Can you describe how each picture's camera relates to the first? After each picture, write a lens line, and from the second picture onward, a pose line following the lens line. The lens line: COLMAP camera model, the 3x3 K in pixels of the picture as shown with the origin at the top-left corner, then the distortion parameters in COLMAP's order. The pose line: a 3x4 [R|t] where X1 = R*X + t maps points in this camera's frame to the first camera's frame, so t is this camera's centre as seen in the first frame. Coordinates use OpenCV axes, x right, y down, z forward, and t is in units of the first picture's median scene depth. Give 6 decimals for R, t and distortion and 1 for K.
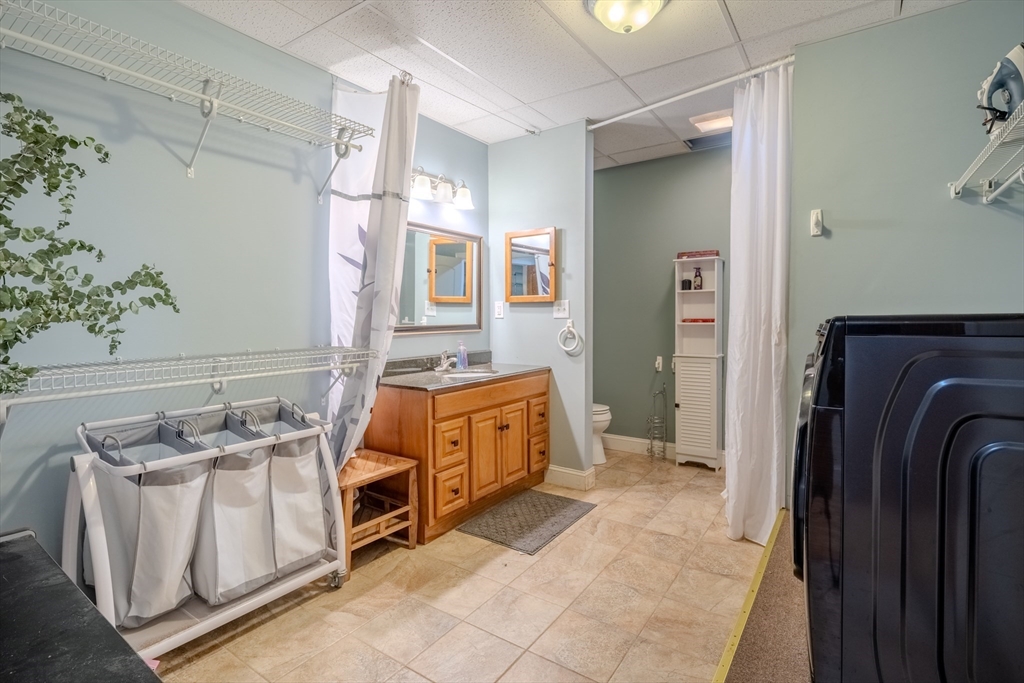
lens RADIAL K [[482.9, 0, 508.3], [0, 482.9, 302.7], [0, 0, 1]] dist [0.000761, 0.000254]
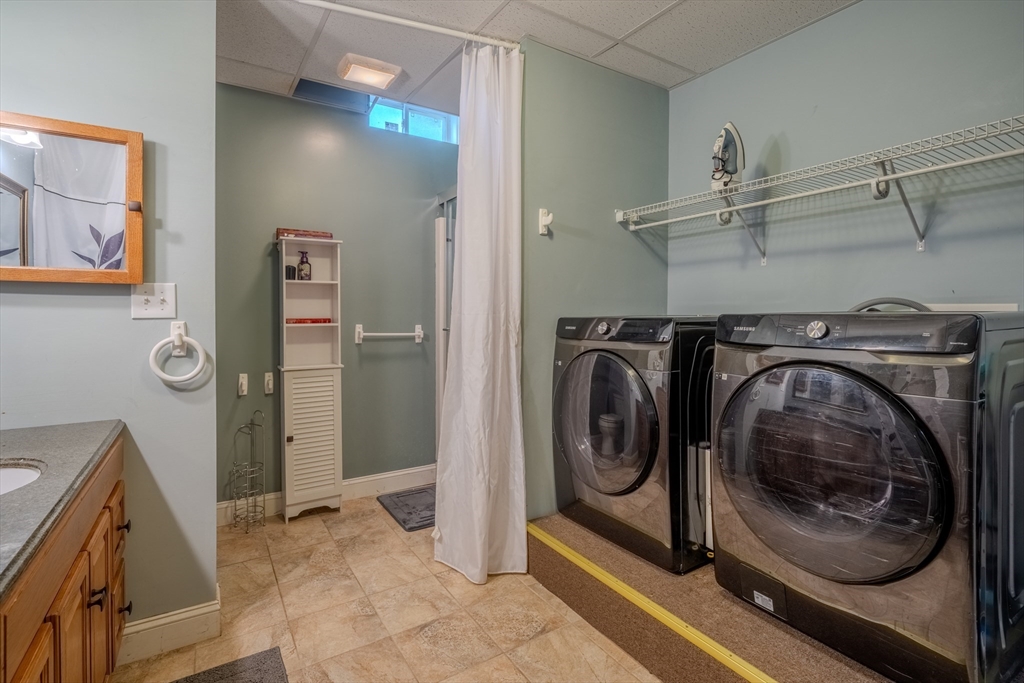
lens RADIAL K [[482.9, 0, 508.3], [0, 482.9, 302.7], [0, 0, 1]] dist [0.000761, 0.000254]
pose [[0.383164, 0.025924, 0.923316, -0.217394], [-0.026831, 0.999497, -0.016928, 0.014626], [-0.923290, -0.018287, 0.383667, 0.473041]]
